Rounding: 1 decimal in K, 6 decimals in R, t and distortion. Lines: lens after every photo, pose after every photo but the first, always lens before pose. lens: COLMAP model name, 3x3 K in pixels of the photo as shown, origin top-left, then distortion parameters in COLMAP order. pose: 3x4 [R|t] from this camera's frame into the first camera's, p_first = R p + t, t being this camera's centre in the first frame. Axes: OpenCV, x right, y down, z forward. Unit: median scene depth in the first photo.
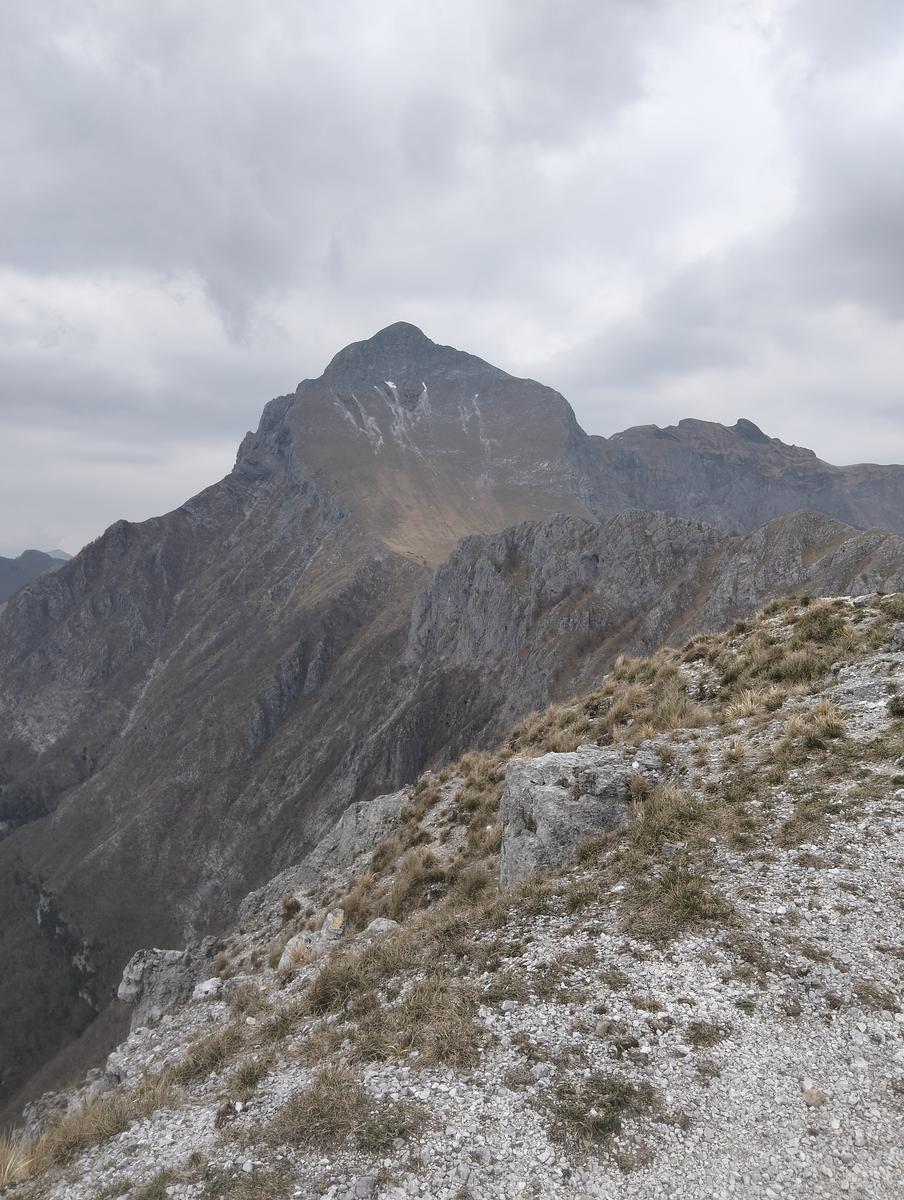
lens RADIAL K [[946.8, 0, 452.0], [0, 946.8, 600.0], [0, 0, 1]] dist [0.107481, -0.271976]
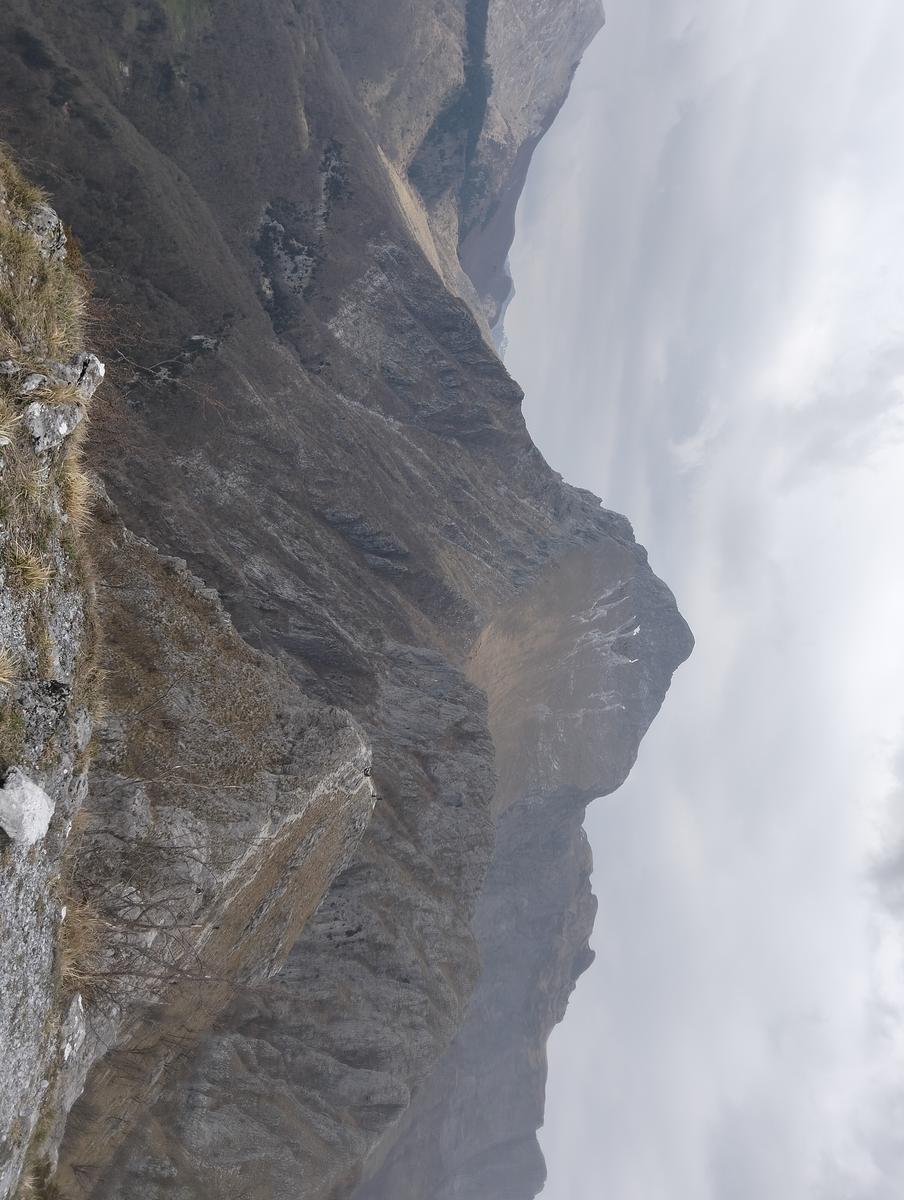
lens RADIAL K [[946.8, 0, 452.0], [0, 946.8, 600.0], [0, 0, 1]] dist [0.107481, -0.271976]
pose [[-0.054460, 0.996232, -0.067491, -0.024839], [-0.998506, -0.054635, -0.000745, -0.014863], [-0.004430, 0.067350, 0.997720, -0.207048]]
